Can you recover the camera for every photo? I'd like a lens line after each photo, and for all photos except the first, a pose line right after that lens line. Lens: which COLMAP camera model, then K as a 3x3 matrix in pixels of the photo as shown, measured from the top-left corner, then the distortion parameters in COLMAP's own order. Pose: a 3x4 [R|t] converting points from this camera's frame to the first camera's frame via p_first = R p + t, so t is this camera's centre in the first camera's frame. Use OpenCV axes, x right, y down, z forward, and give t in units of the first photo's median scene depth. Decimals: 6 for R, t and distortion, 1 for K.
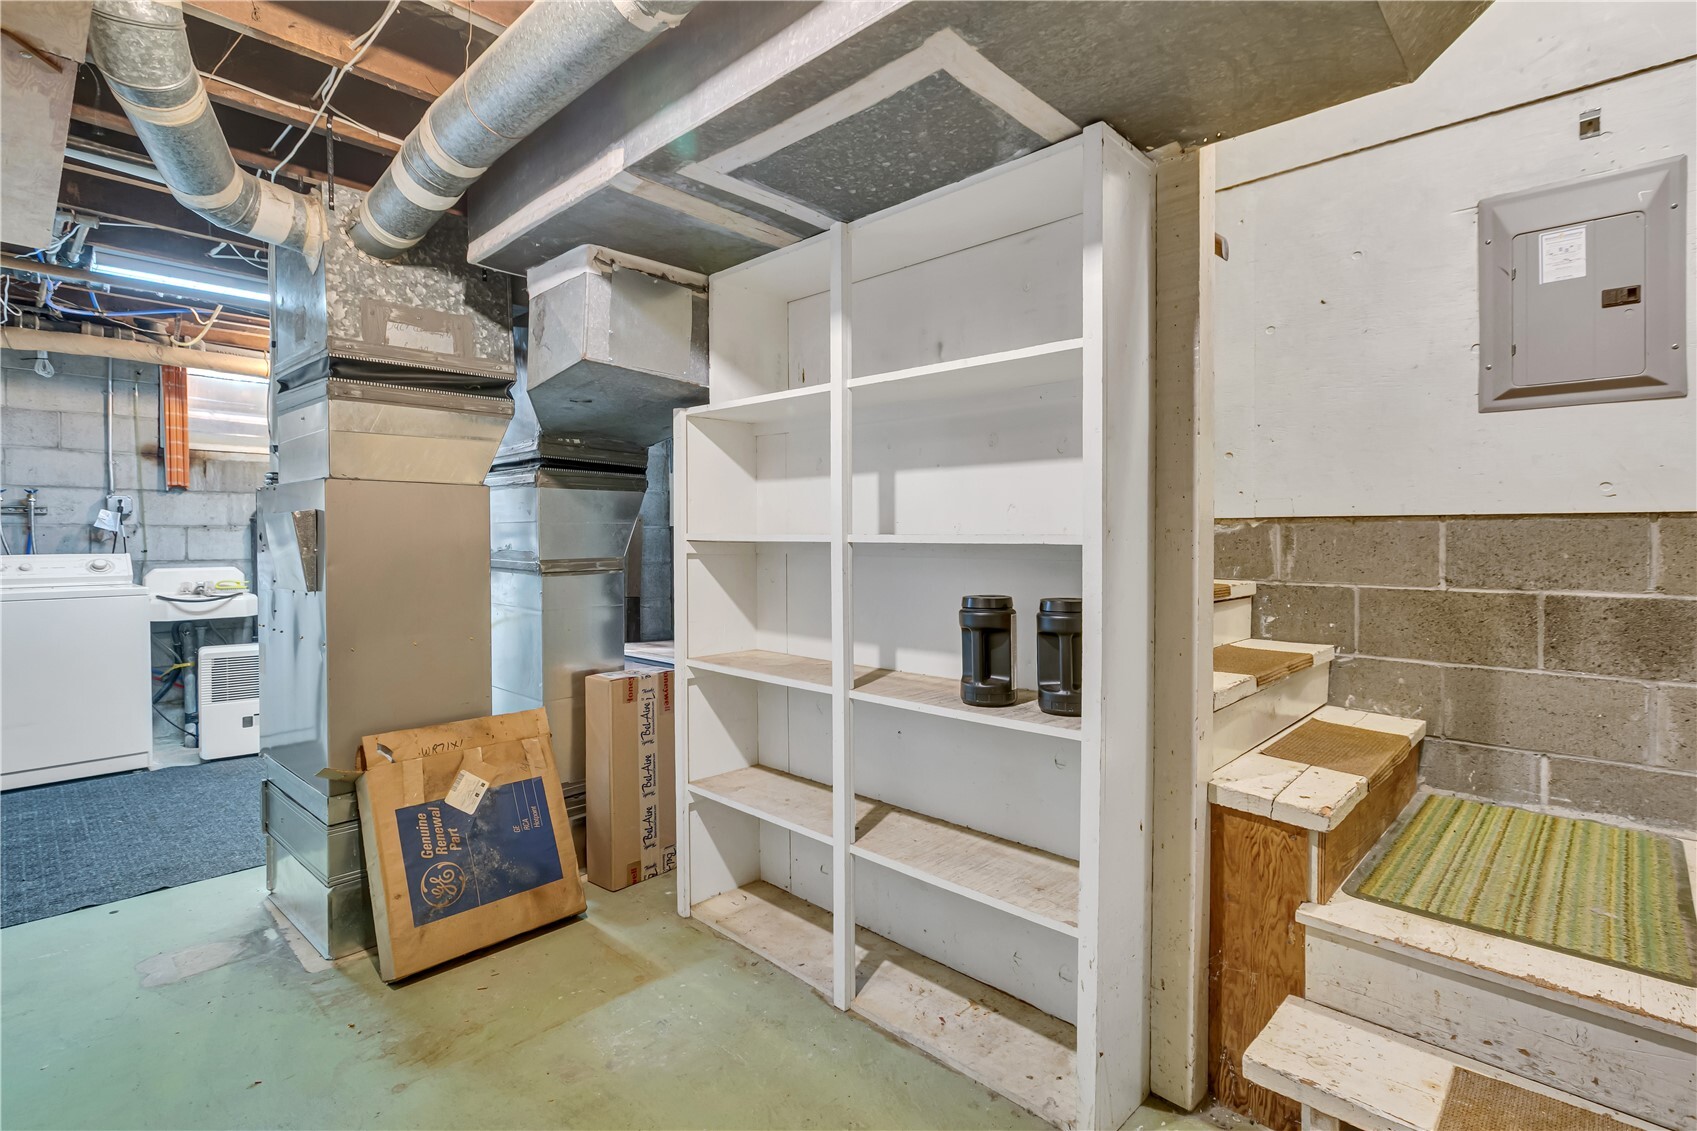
lens RADIAL K [[816.2, 0, 843.2], [0, 816.2, 567.0], [0, 0, 1]] dist [0.000293, -0.001040]
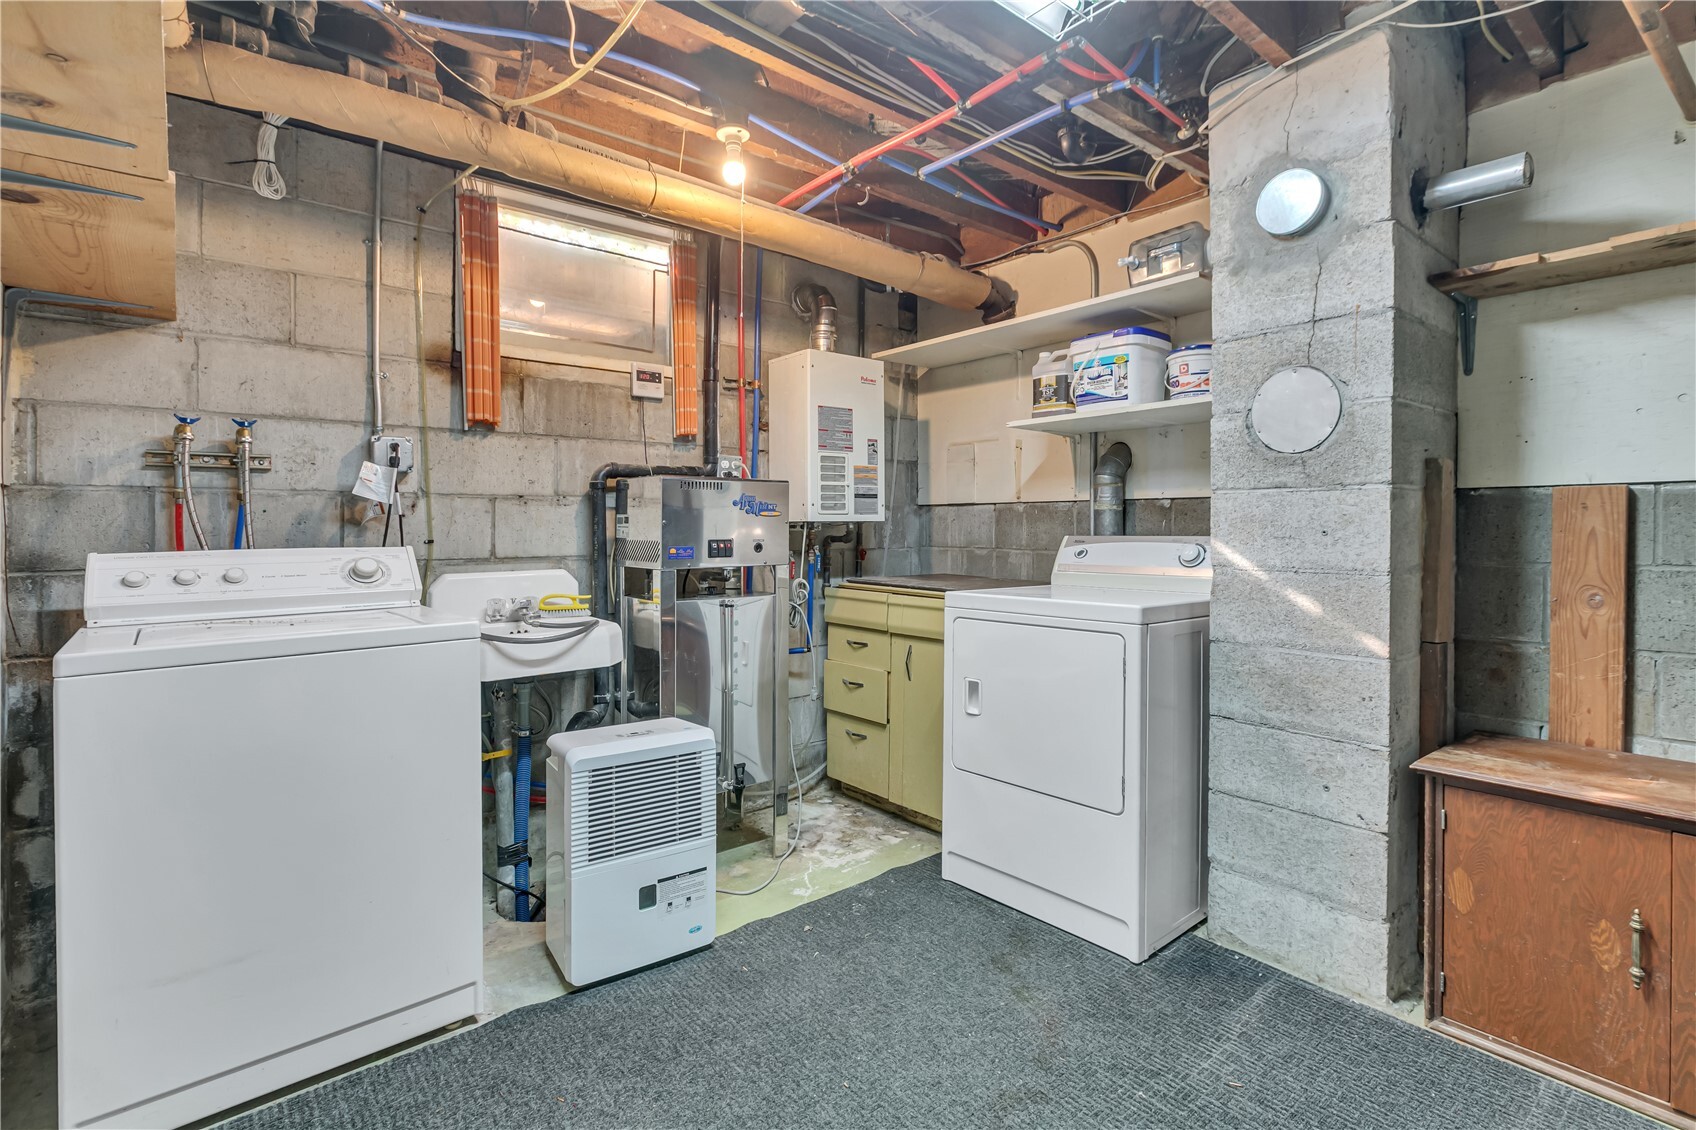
lens RADIAL K [[815.7, 0, 852.8], [0, 815.7, 548.3], [0, 0, 1]] dist [0.000293, -0.001040]
pose [[0.992776, -0.001627, -0.119973, -0.530864], [0.000382, 0.999946, -0.010399, -0.009751], [0.119984, 0.010278, 0.992723, 0.515356]]
